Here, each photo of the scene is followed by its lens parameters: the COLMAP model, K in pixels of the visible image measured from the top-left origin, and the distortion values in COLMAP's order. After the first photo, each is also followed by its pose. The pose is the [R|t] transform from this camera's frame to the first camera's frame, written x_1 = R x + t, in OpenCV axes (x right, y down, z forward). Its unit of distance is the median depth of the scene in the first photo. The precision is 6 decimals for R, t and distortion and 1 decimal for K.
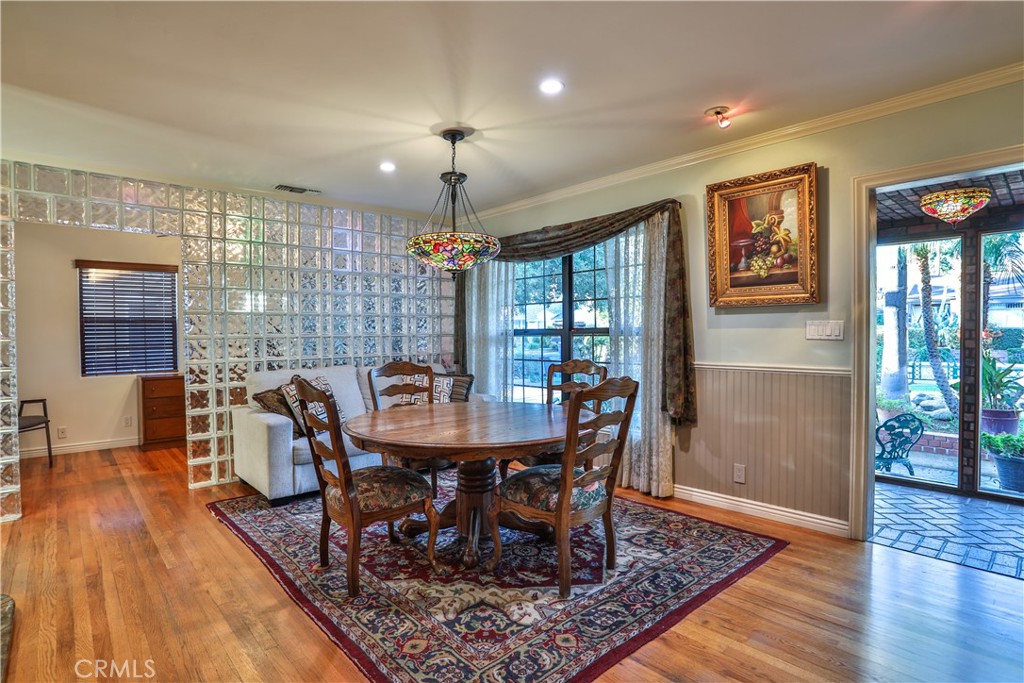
lens RADIAL K [[527.6, 0, 493.6], [0, 527.6, 339.8], [0, 0, 1]] dist [-0.071028, 0.026227]
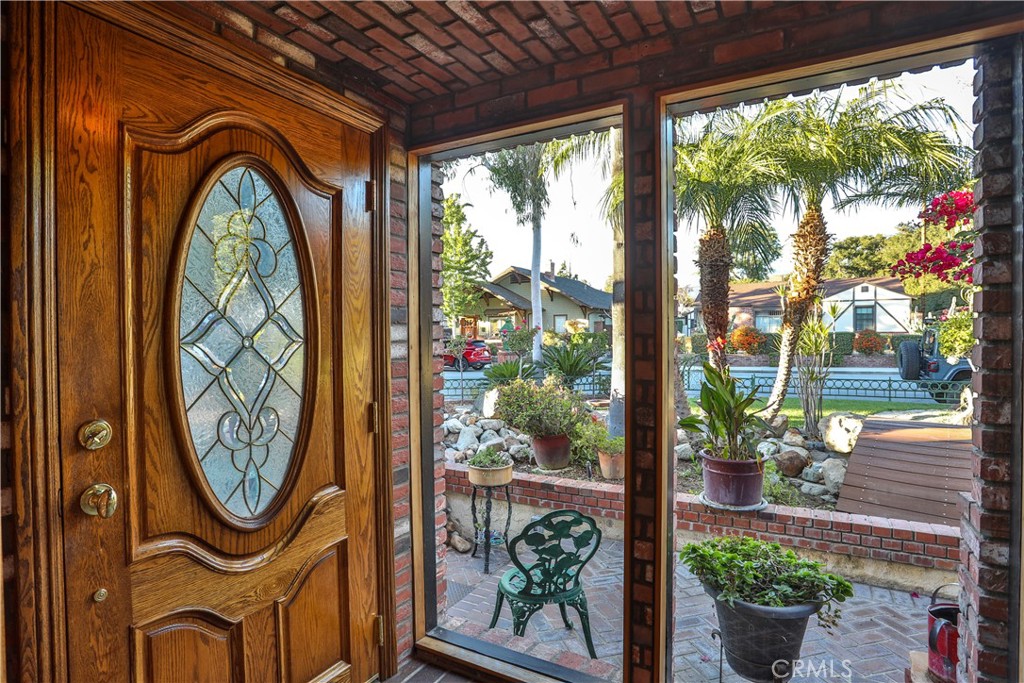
lens RADIAL K [[527.6, 0, 513.3], [0, 527.6, 337.8], [0, 0, 1]] dist [-0.071028, 0.026227]
pose [[0.946748, 0.000452, 0.321976, 0.663481], [0.002996, 0.999943, -0.010214, -0.013413], [-0.321962, 0.010634, 0.946693, 0.595870]]
